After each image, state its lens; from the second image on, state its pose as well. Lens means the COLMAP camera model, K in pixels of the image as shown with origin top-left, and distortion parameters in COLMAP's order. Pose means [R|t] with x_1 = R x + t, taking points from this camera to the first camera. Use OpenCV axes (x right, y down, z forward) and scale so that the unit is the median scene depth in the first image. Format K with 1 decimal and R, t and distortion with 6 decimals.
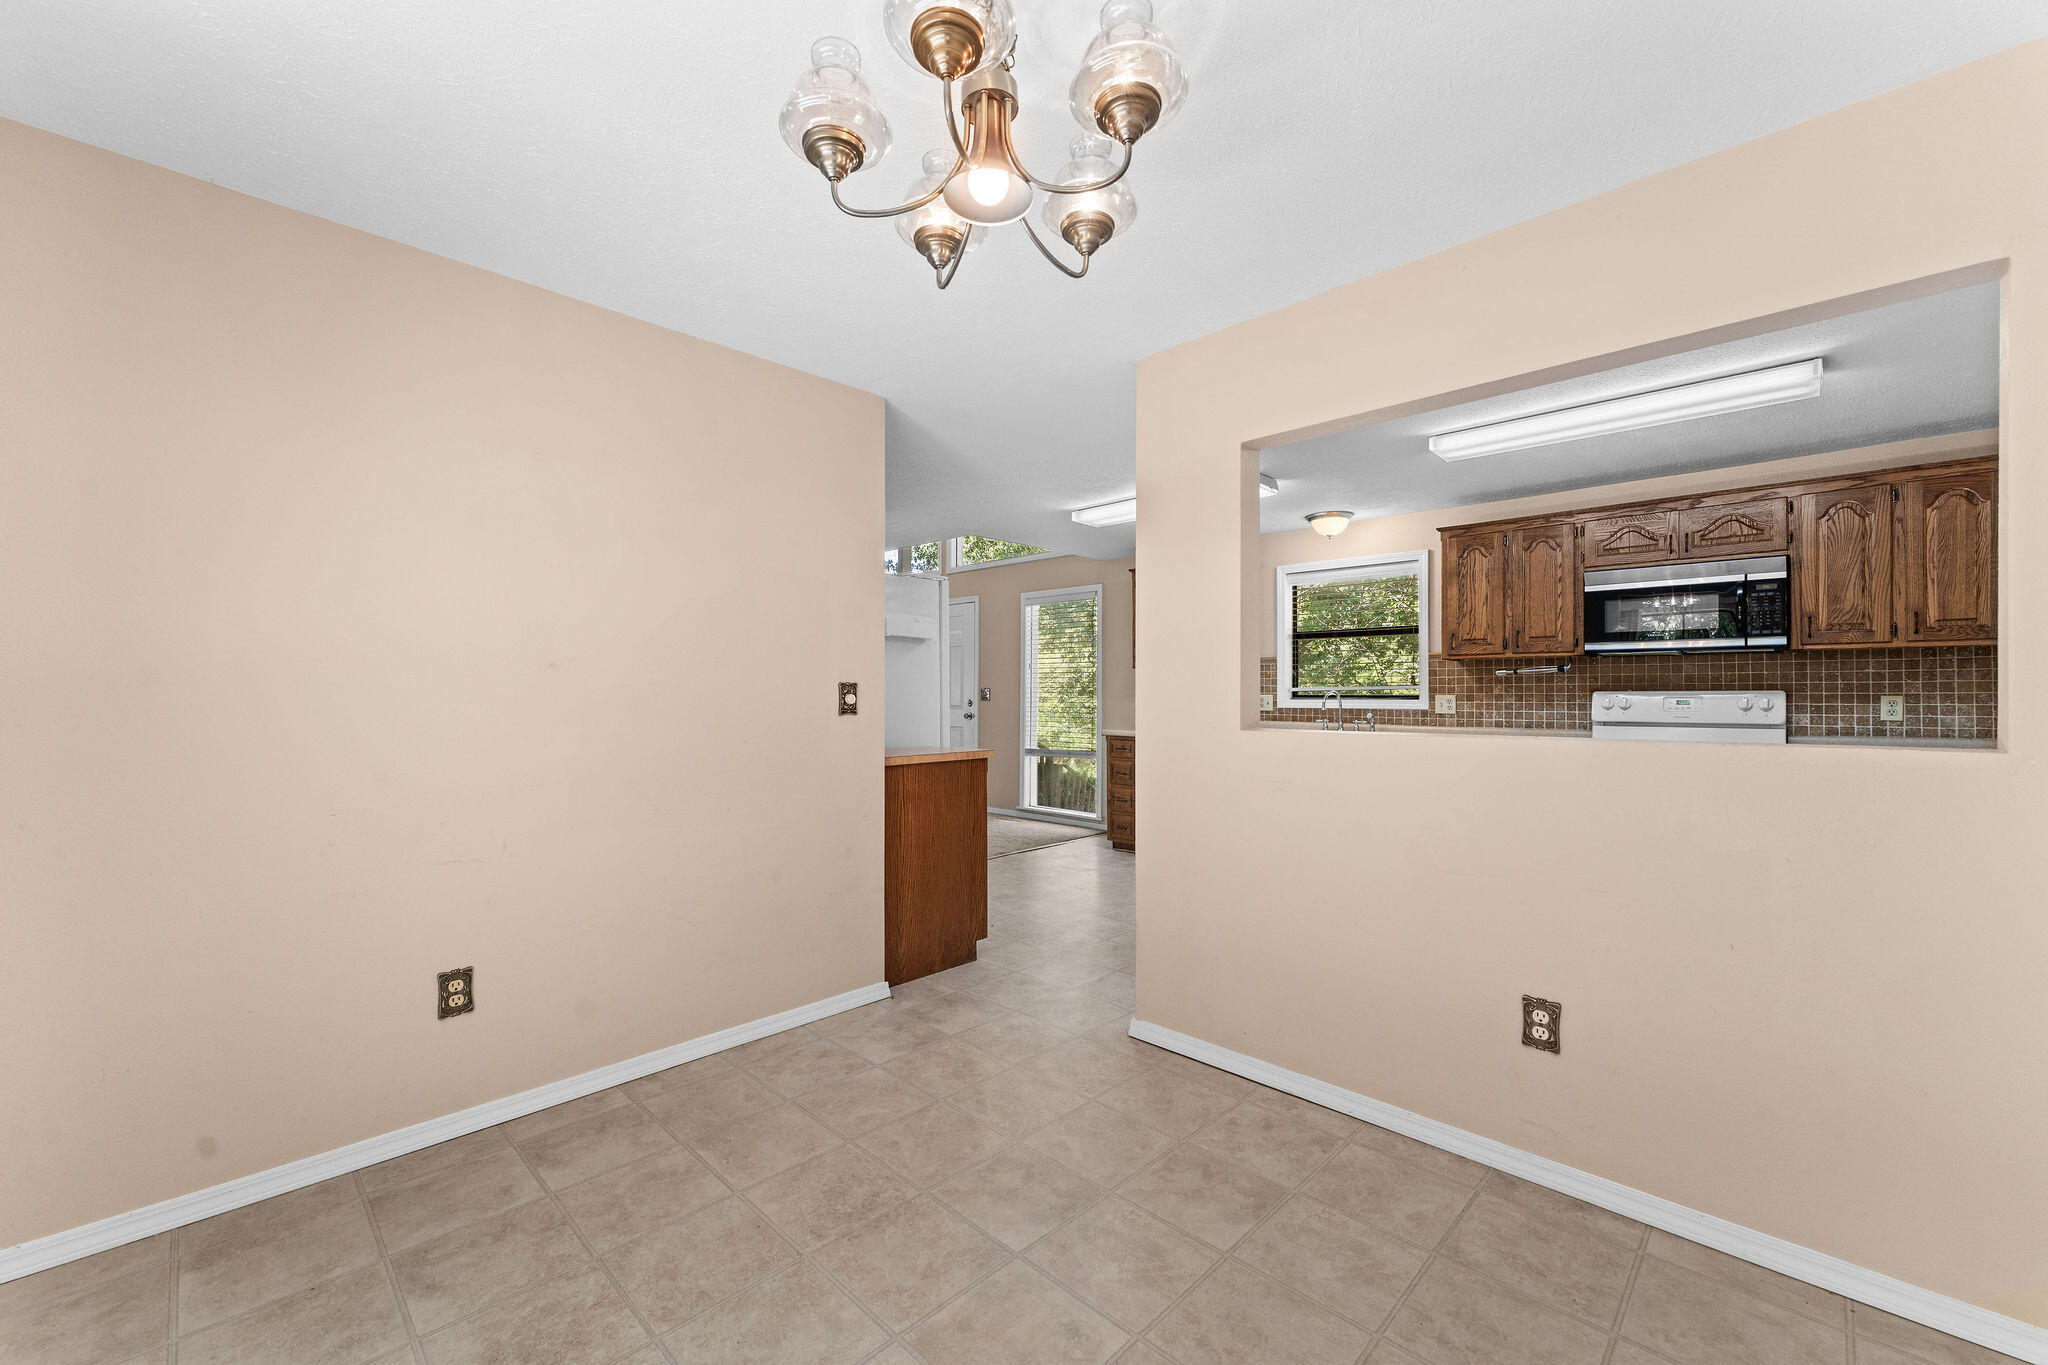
lens RADIAL K [[812.2, 0, 1016.2], [0, 812.2, 687.3], [0, 0, 1]] dist [-0.000604, -0.000092]
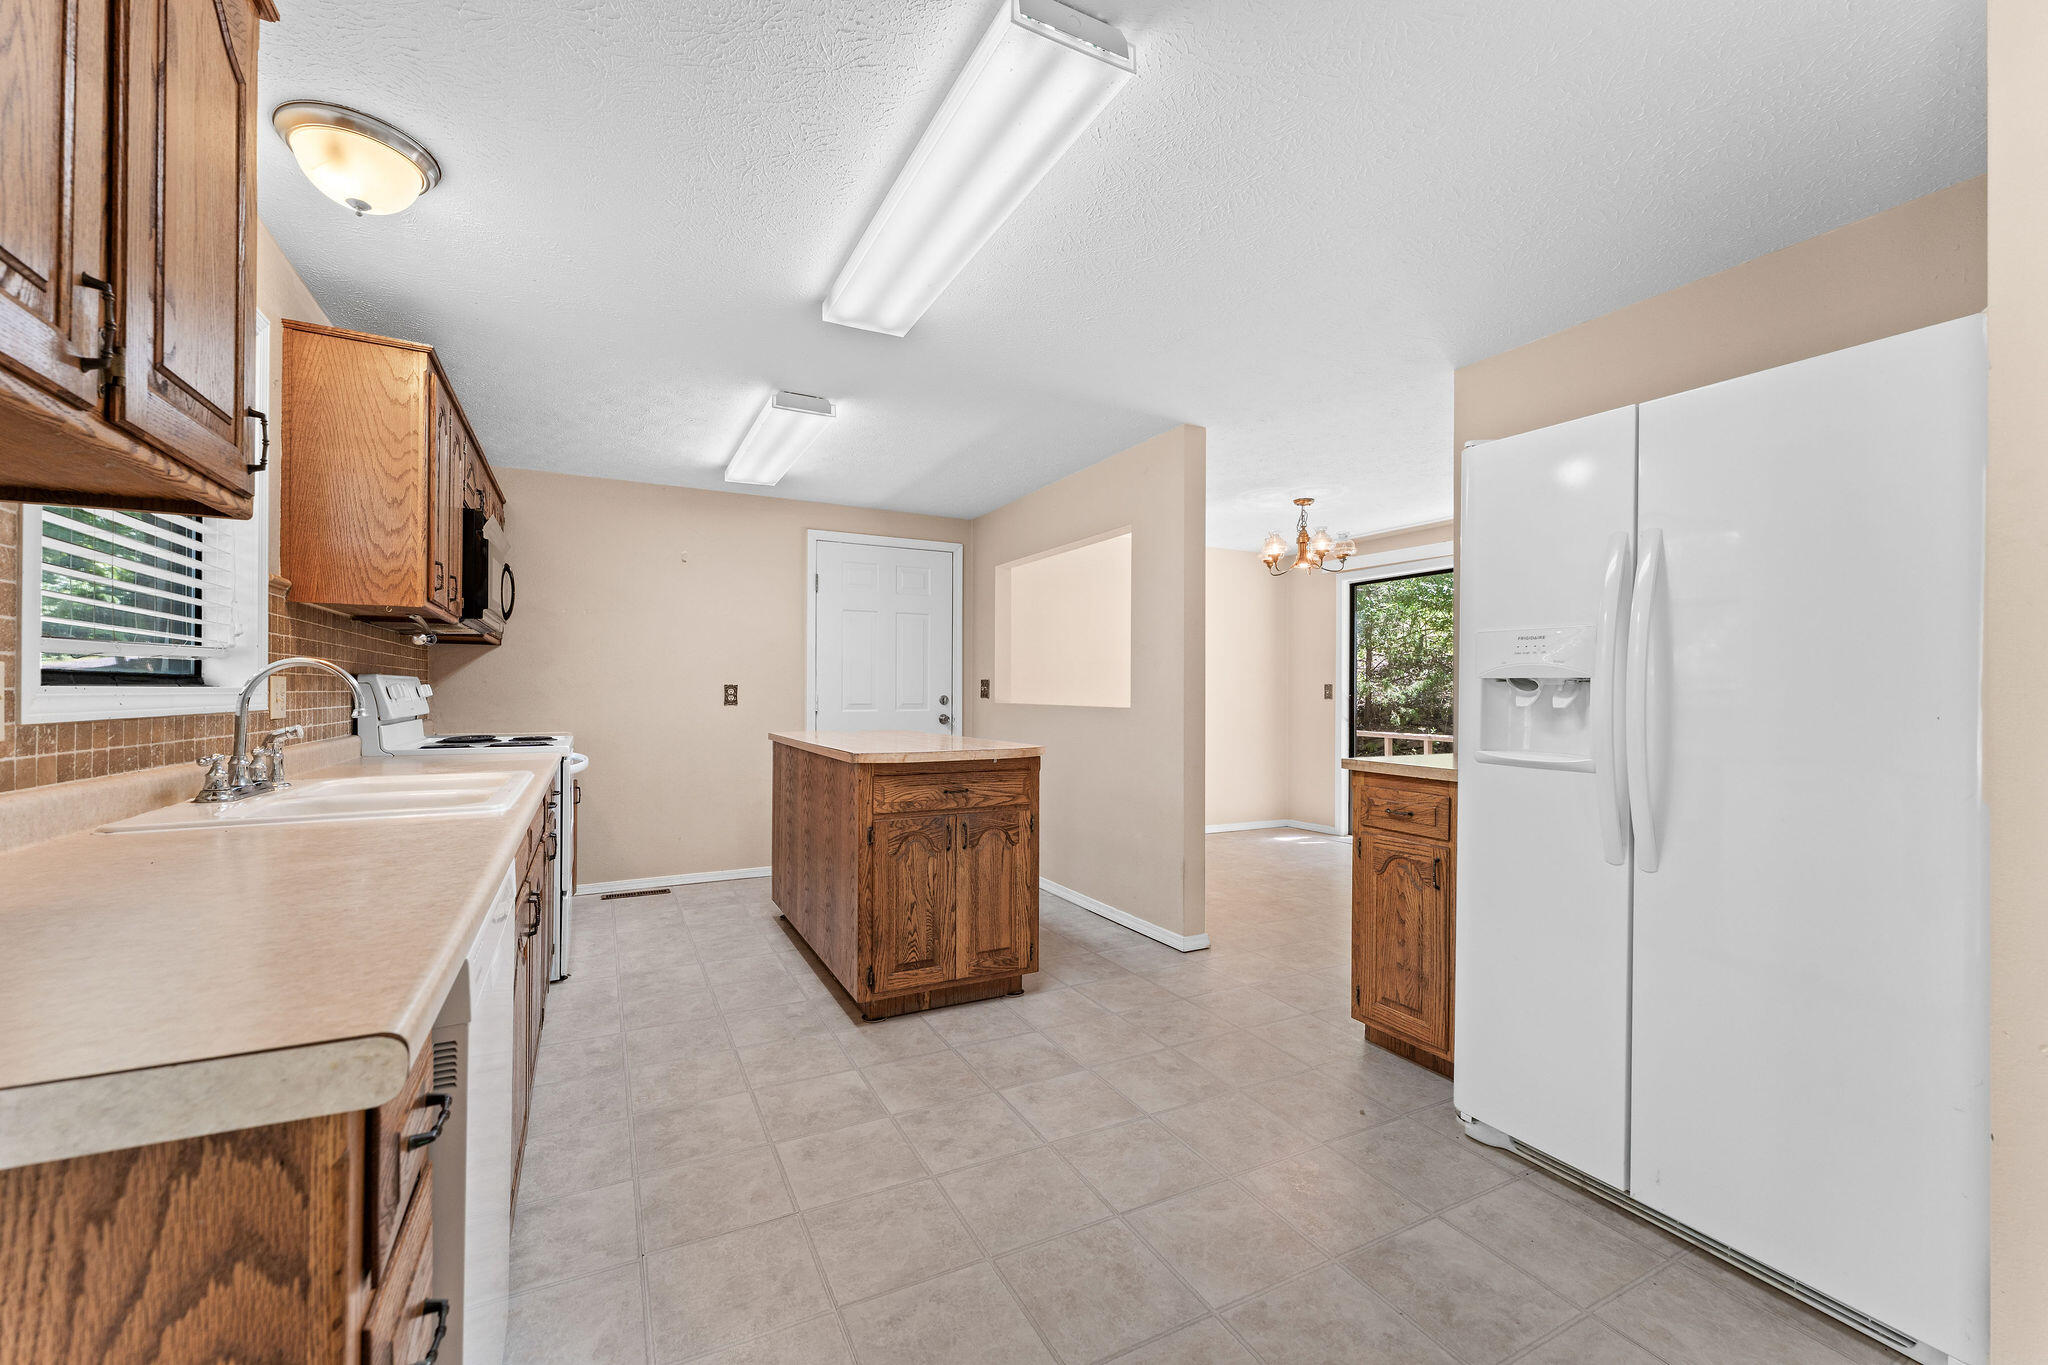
lens RADIAL K [[812.2, 0, 1016.2], [0, 812.2, 687.3], [0, 0, 1]] dist [-0.000604, -0.000092]
pose [[-0.951608, -0.001029, 0.307313, 0.018186], [-0.005875, 0.999873, -0.014845, 0.019599], [-0.307259, -0.015933, -0.951493, 1.278652]]
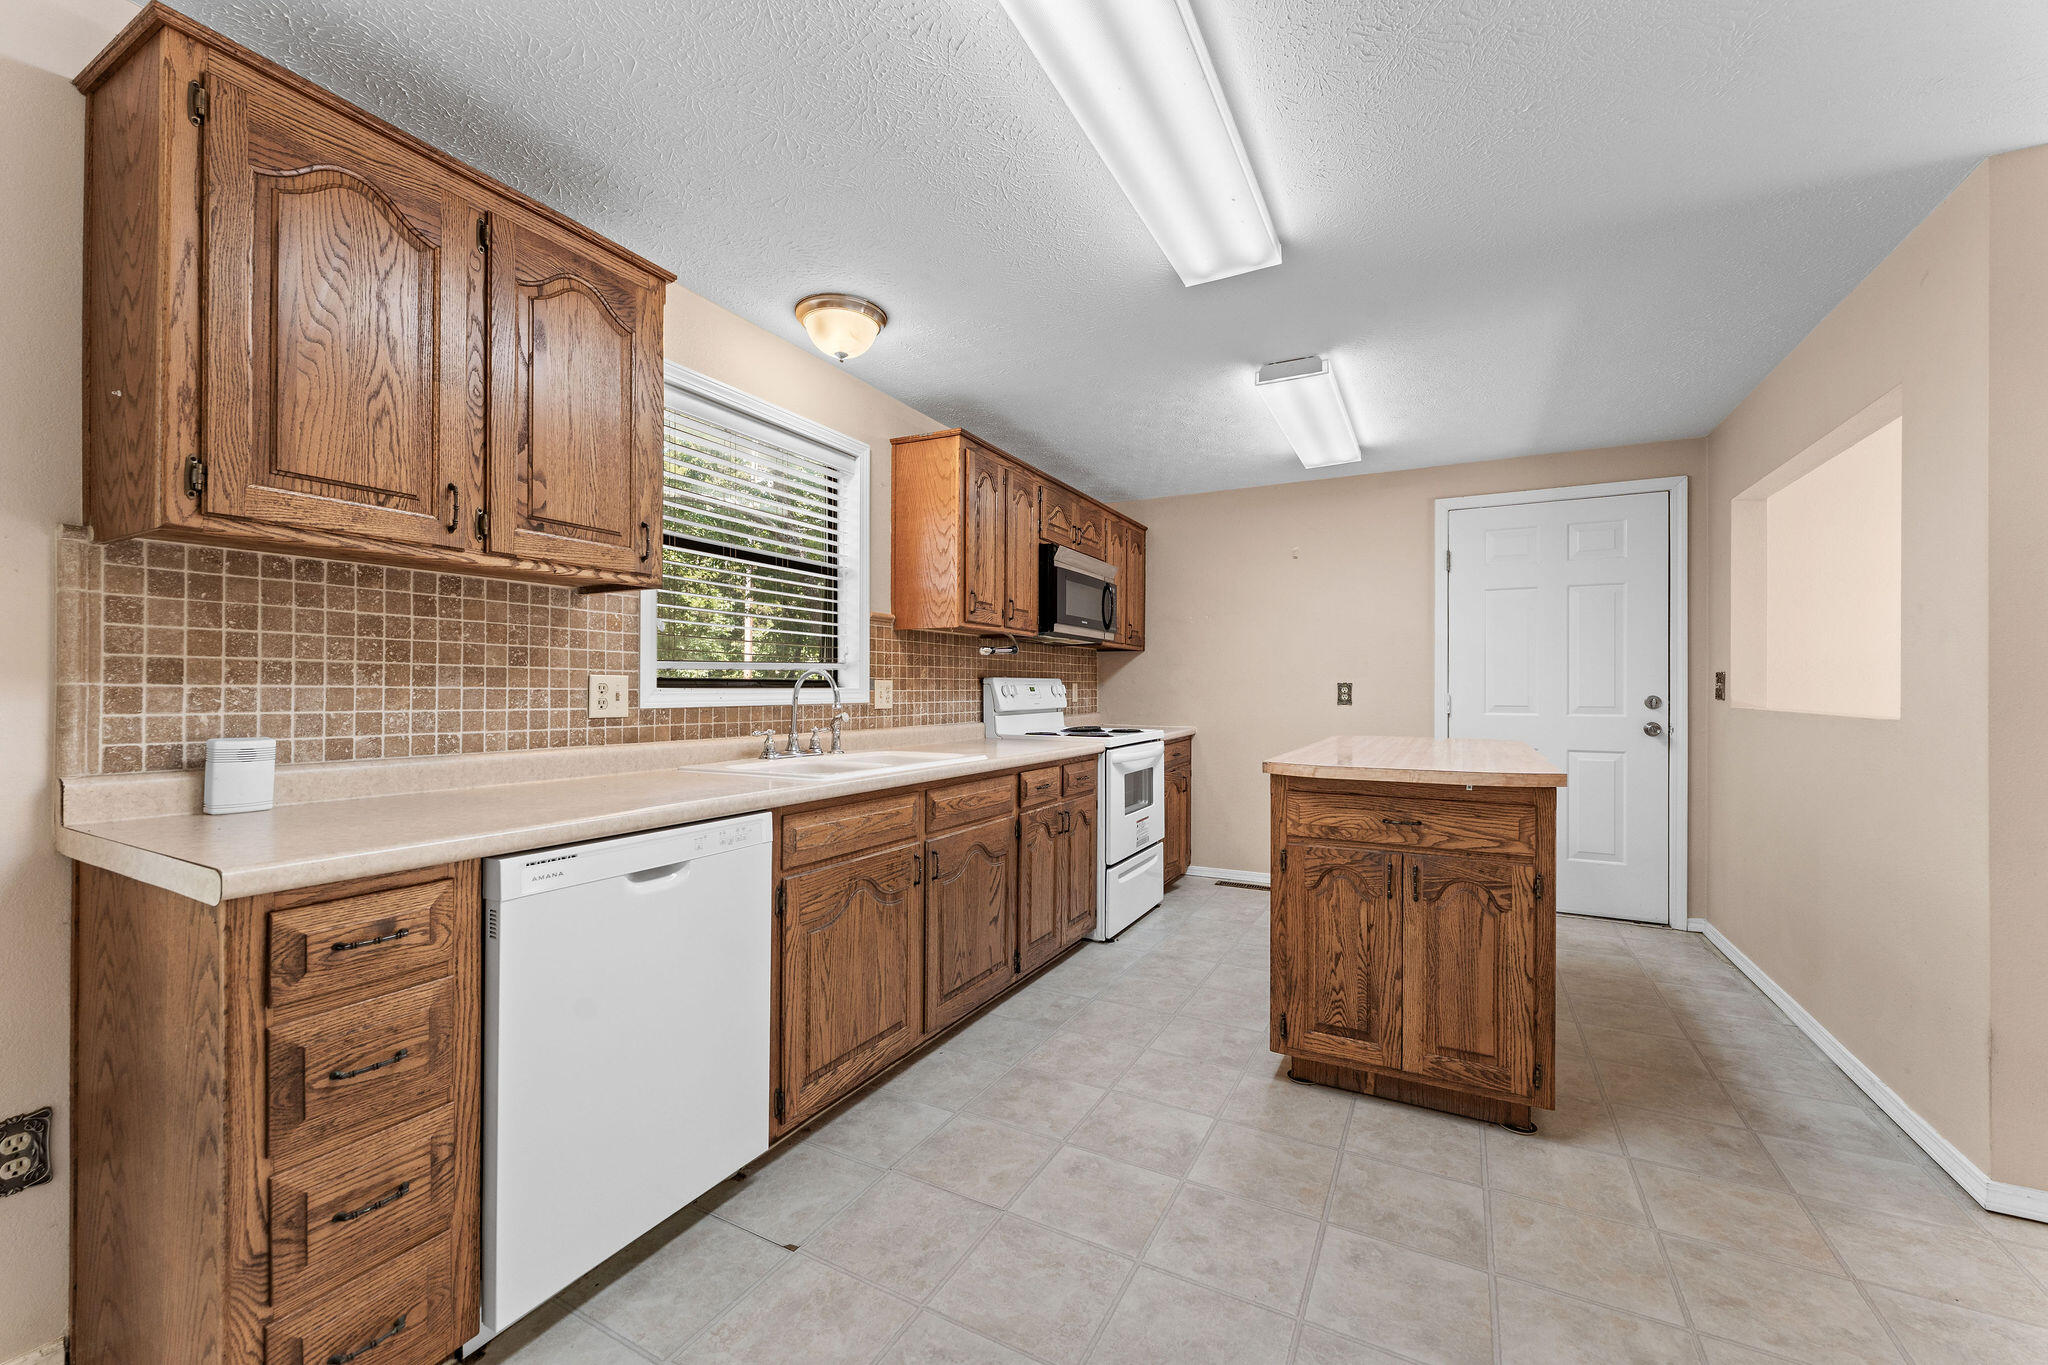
lens RADIAL K [[812.2, 0, 1016.2], [0, 812.2, 687.3], [0, 0, 1]] dist [-0.000604, -0.000092]
pose [[-0.281774, 0.000569, 0.959481, -0.121847], [-0.010762, 0.999935, -0.003754, 0.016387], [-0.959420, -0.011384, -0.281750, 1.069678]]
